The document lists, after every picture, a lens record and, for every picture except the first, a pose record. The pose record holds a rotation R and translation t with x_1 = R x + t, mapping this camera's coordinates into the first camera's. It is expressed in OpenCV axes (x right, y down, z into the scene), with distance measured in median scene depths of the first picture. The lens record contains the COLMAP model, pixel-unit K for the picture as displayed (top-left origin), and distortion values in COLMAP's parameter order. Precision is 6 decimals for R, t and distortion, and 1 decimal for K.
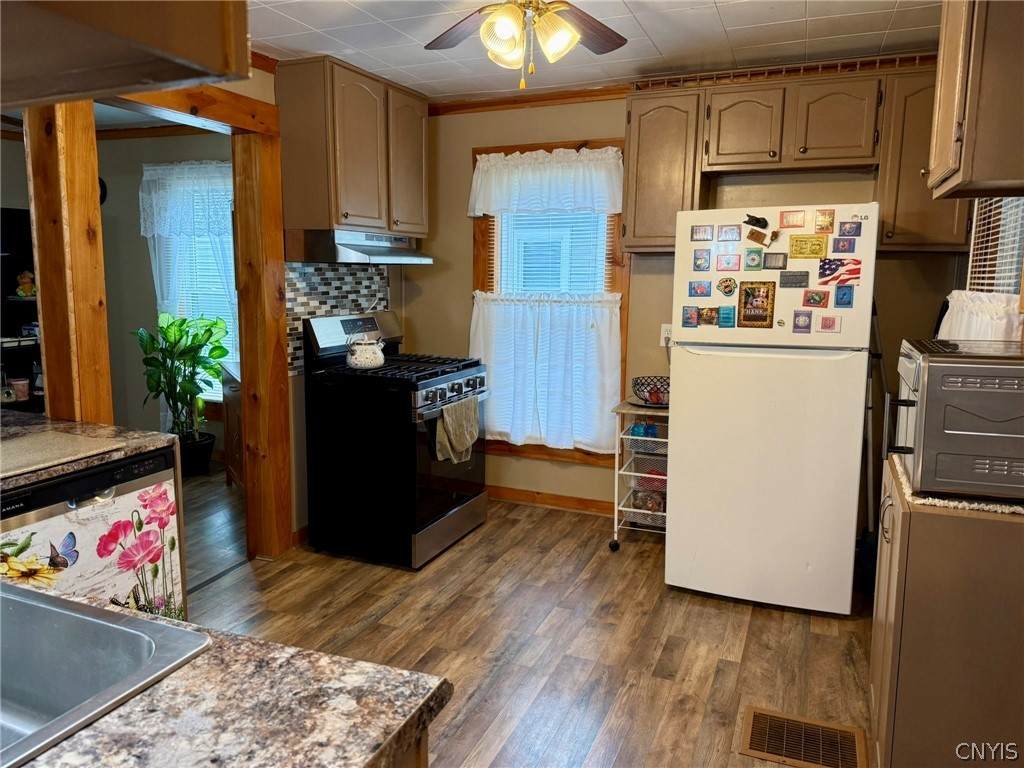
lens RADIAL K [[731.9, 0, 511.9], [0, 731.9, 384.2], [0, 0, 1]] dist [0.012780, 0.001293]
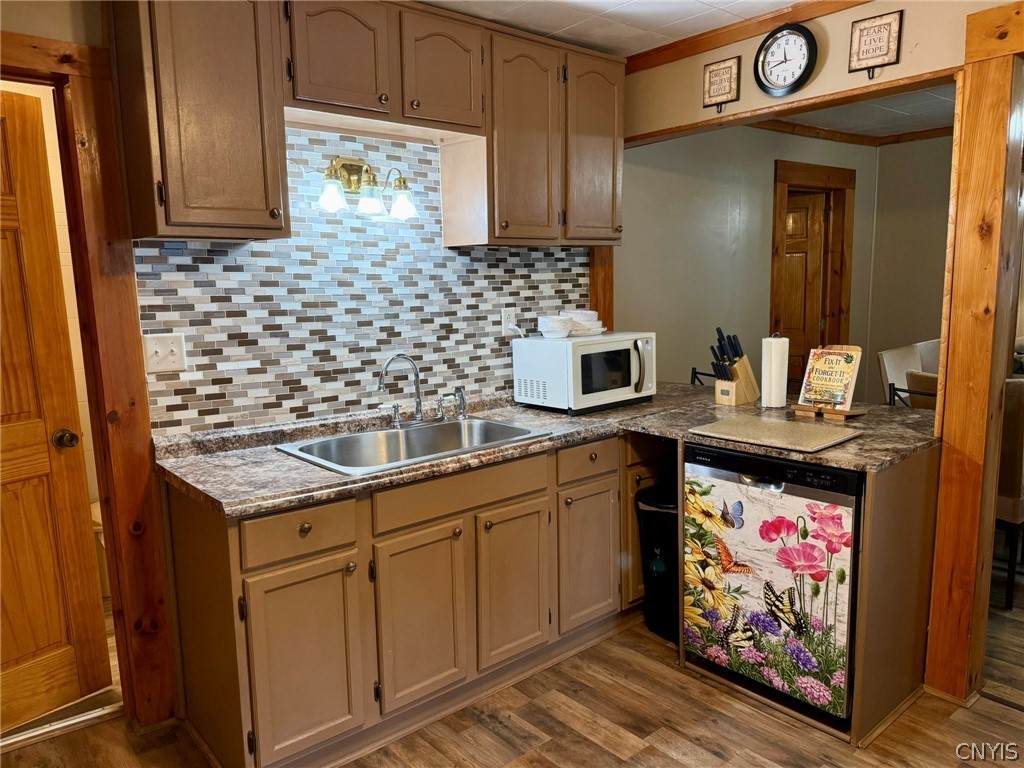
lens RADIAL K [[731.9, 0, 512.2], [0, 731.9, 381.4], [0, 0, 1]] dist [0.012780, 0.001293]
pose [[-0.452478, 0.125093, -0.882958, 0.520394], [-0.115805, 0.973487, 0.197264, -0.157381], [0.884225, 0.191509, -0.425995, 1.040543]]
